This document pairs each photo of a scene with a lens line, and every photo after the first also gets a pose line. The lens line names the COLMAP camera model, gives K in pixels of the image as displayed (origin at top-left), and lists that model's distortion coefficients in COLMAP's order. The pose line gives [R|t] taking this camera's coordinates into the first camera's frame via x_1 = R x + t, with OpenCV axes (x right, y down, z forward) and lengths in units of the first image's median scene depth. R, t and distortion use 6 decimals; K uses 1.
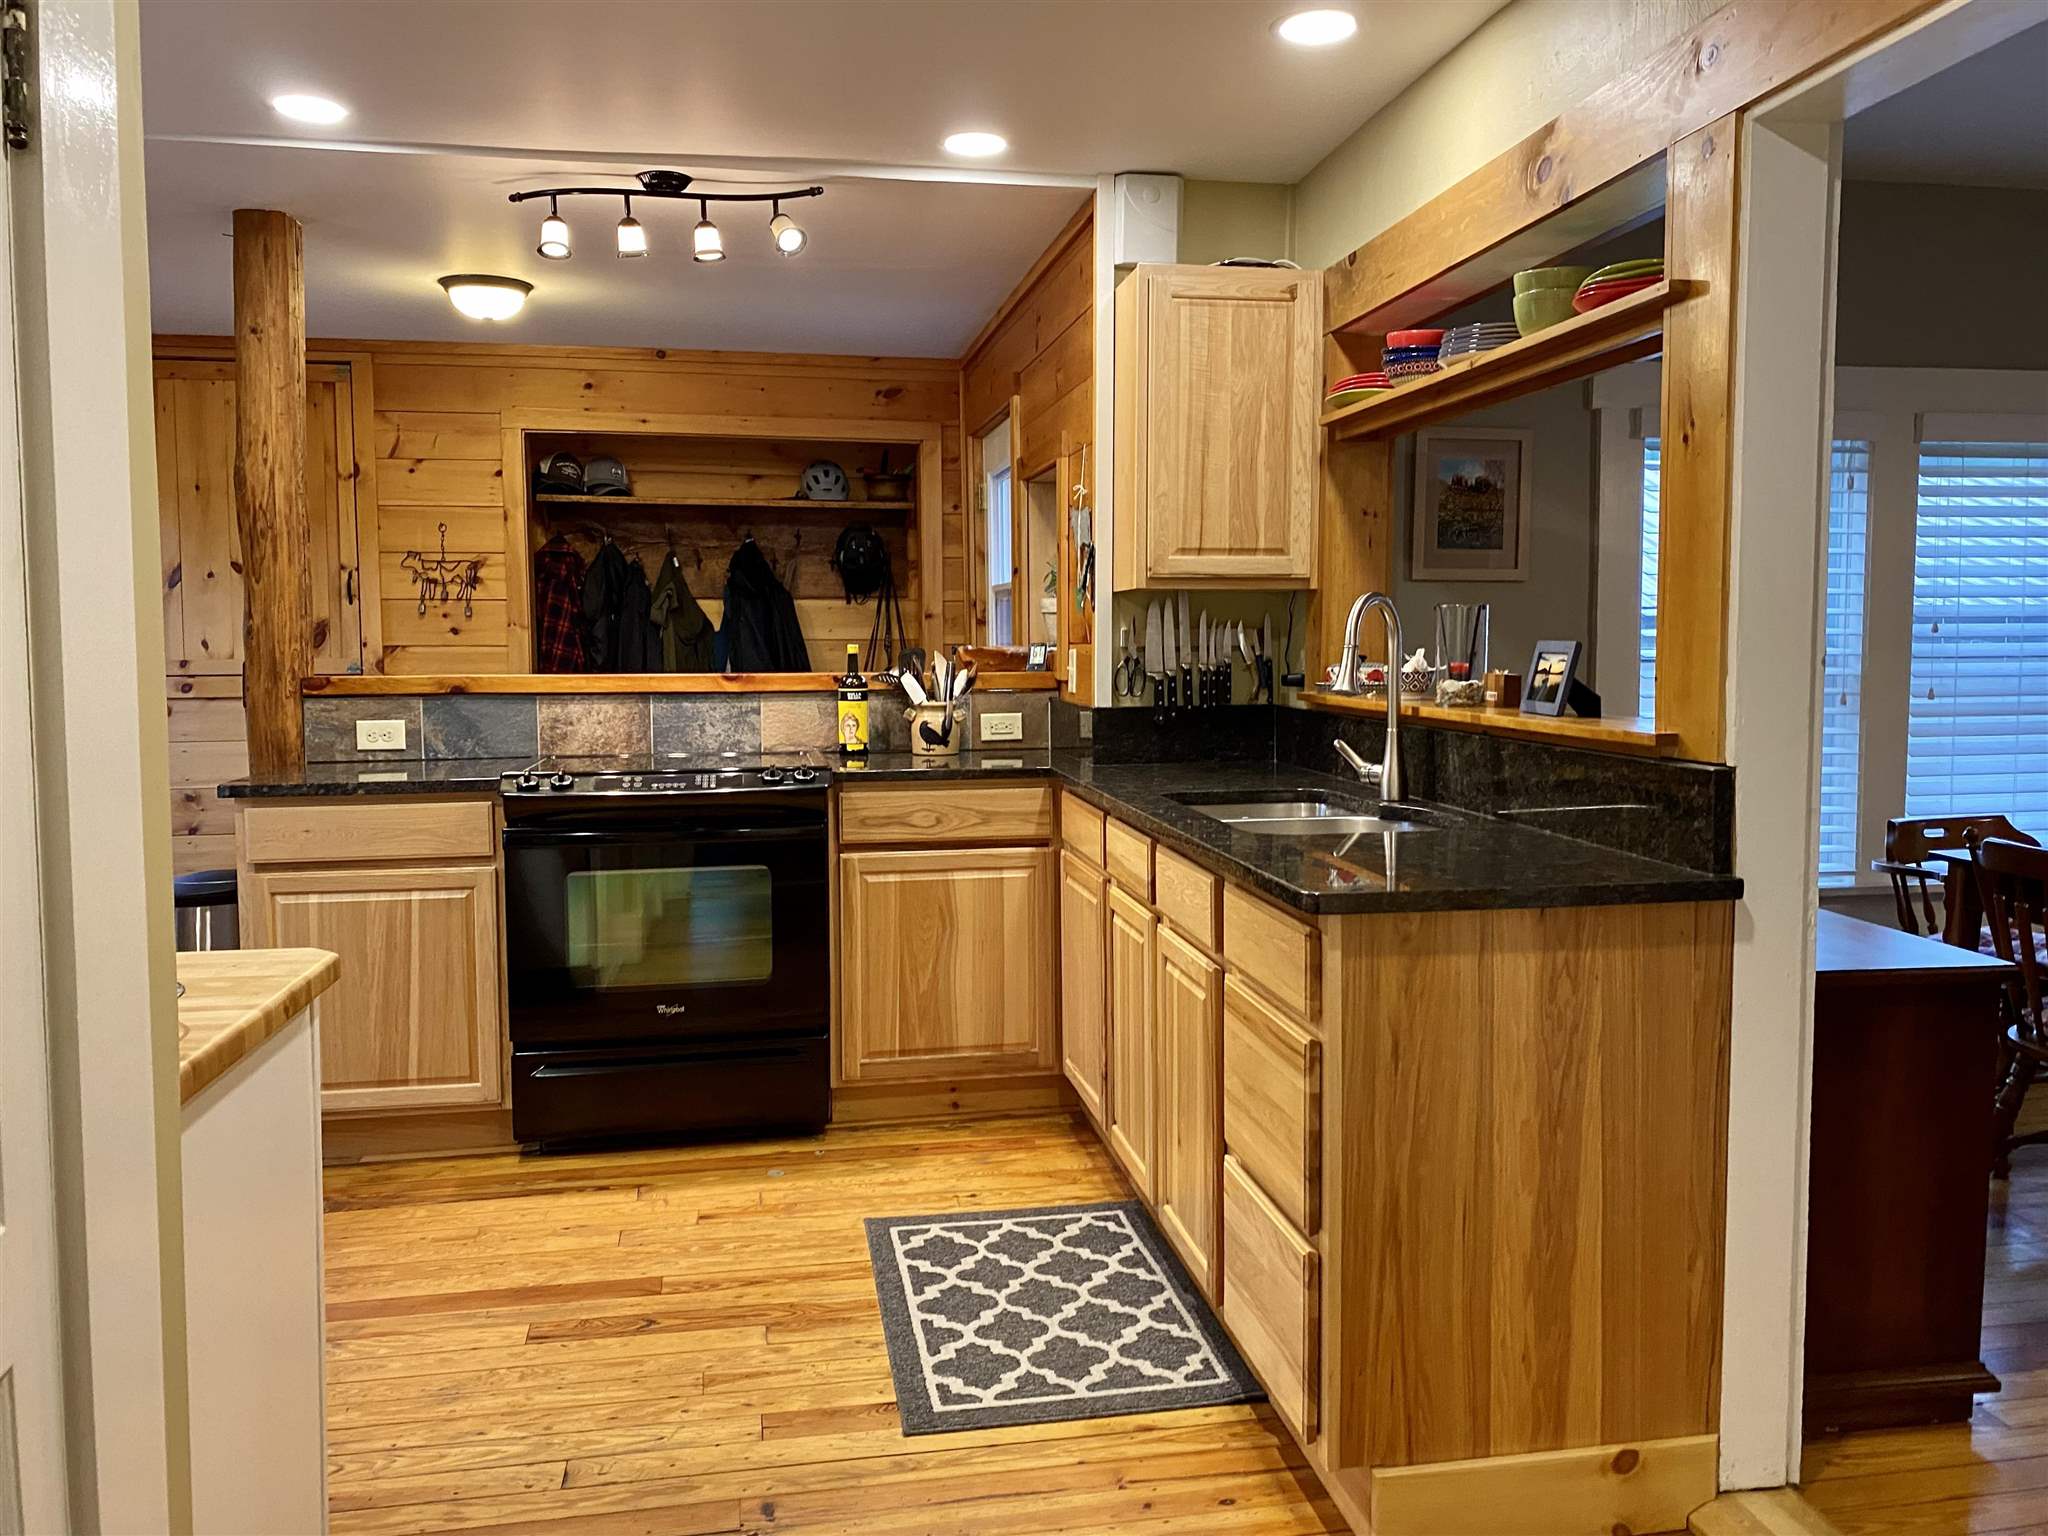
lens RADIAL K [[1584.3, 0, 1083.0], [0, 1584.3, 742.0], [0, 0, 1]] dist [0.002749, -0.002218]
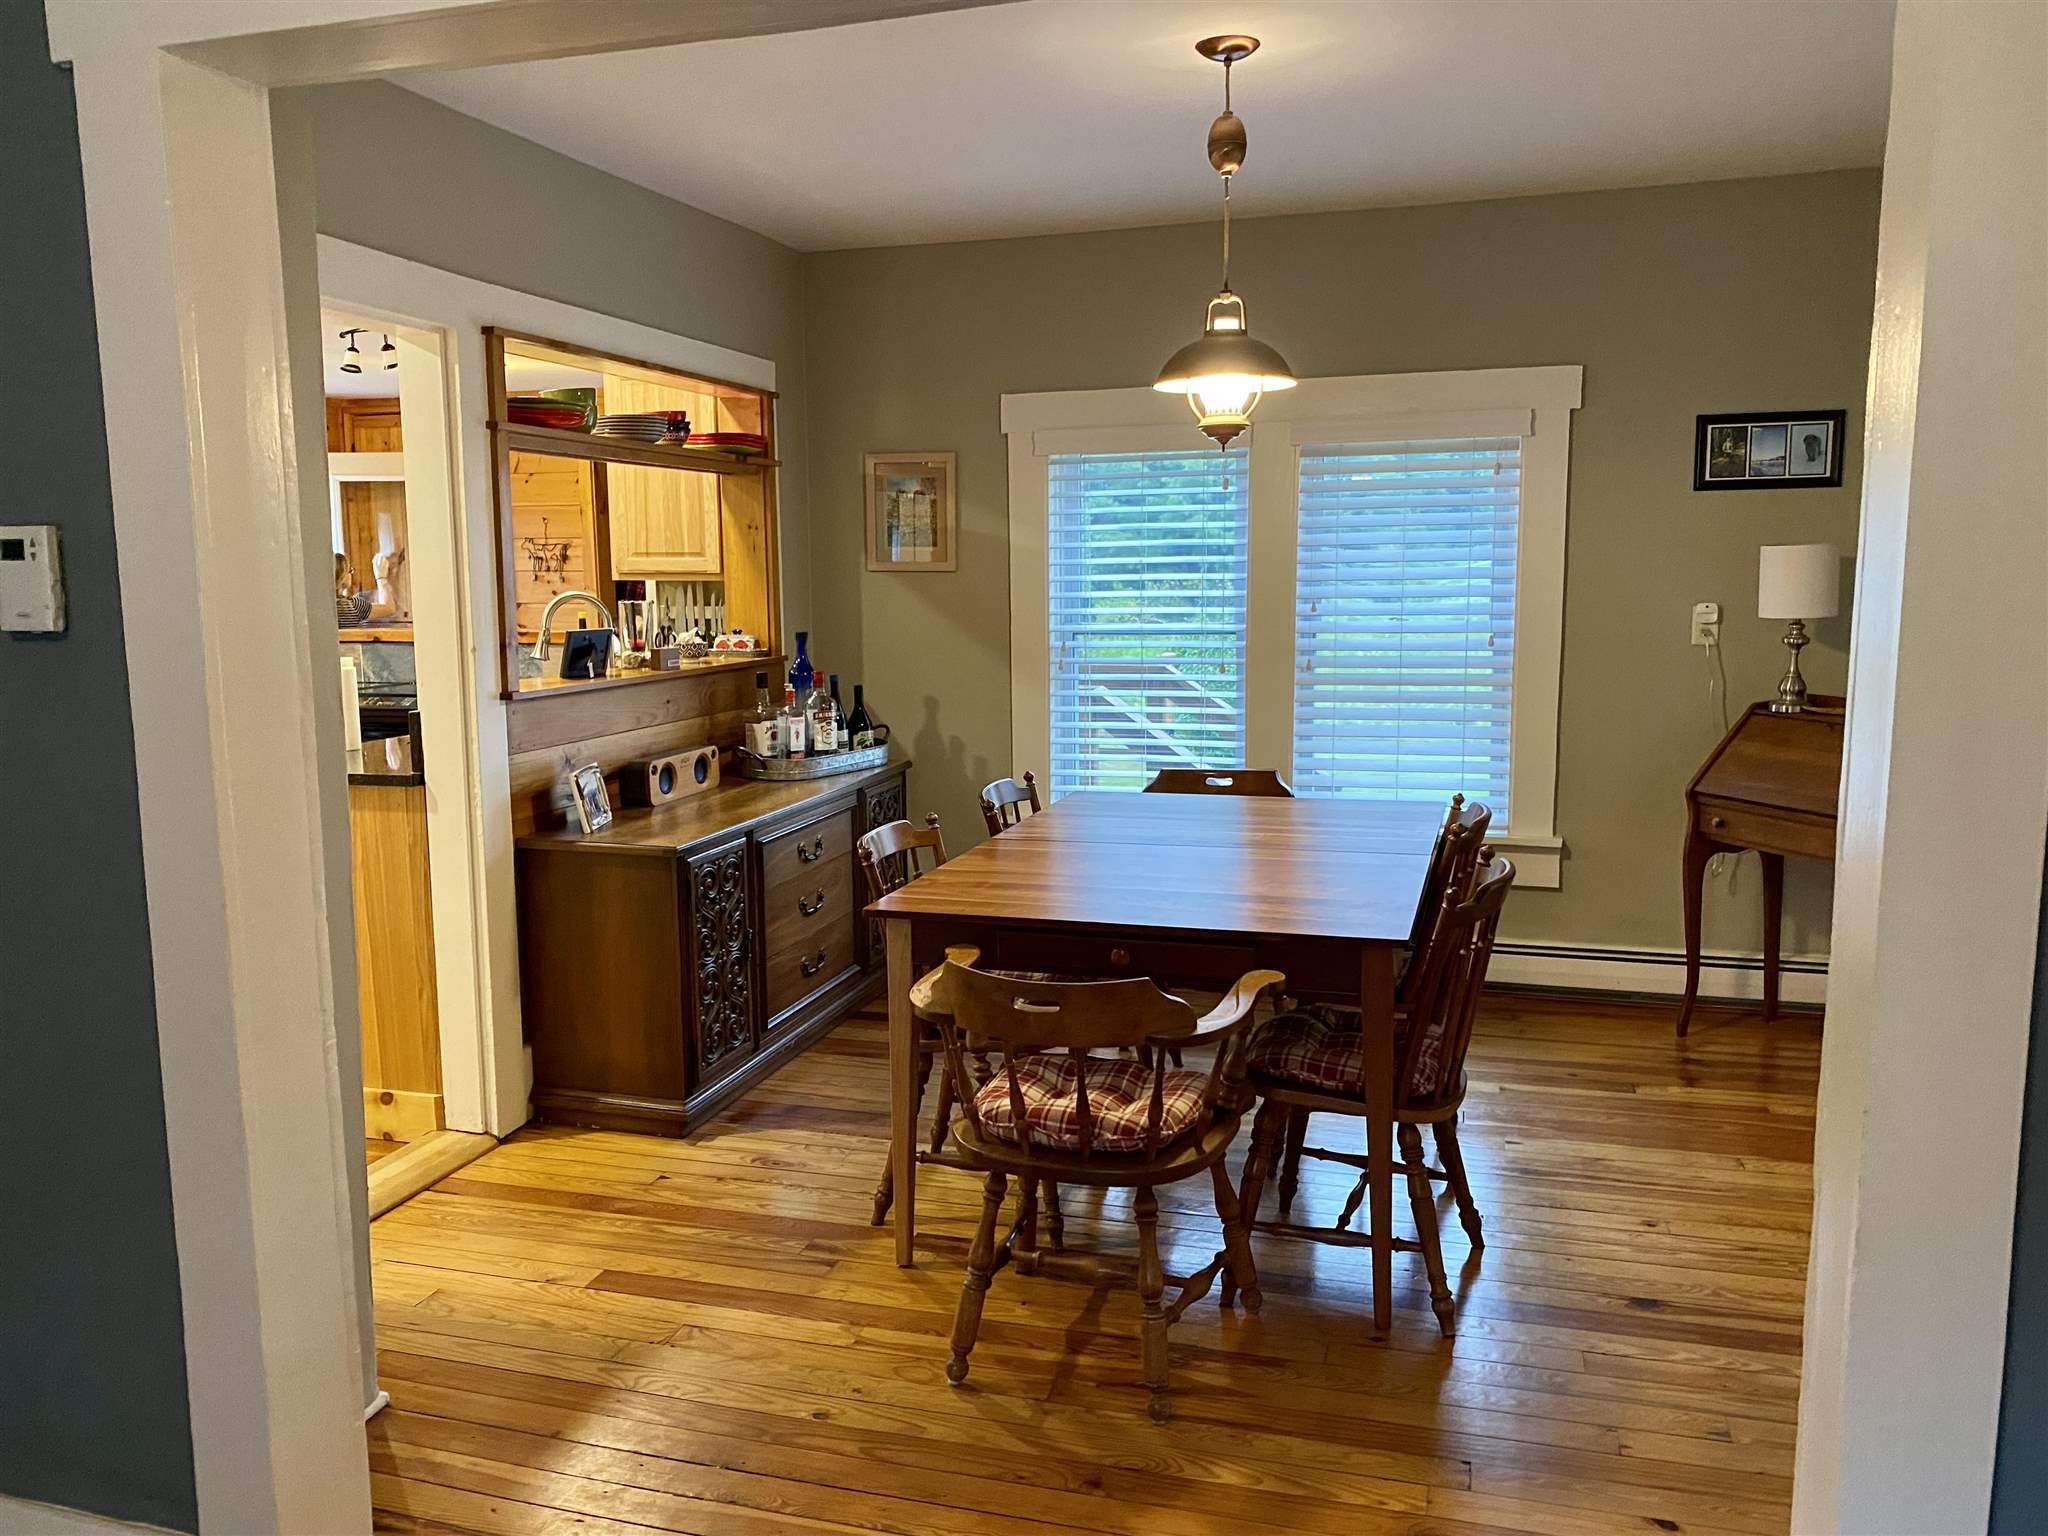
lens RADIAL K [[1570.5, 0, 1024.0], [0, 1570.5, 768.0], [0, 0, 1]] dist [-0.000577, -0.005657]
pose [[0.891864, 0.054650, -0.448989, 1.256846], [-0.027336, 0.997372, 0.067098, -0.038425], [0.451476, -0.047568, 0.891014, -0.162260]]
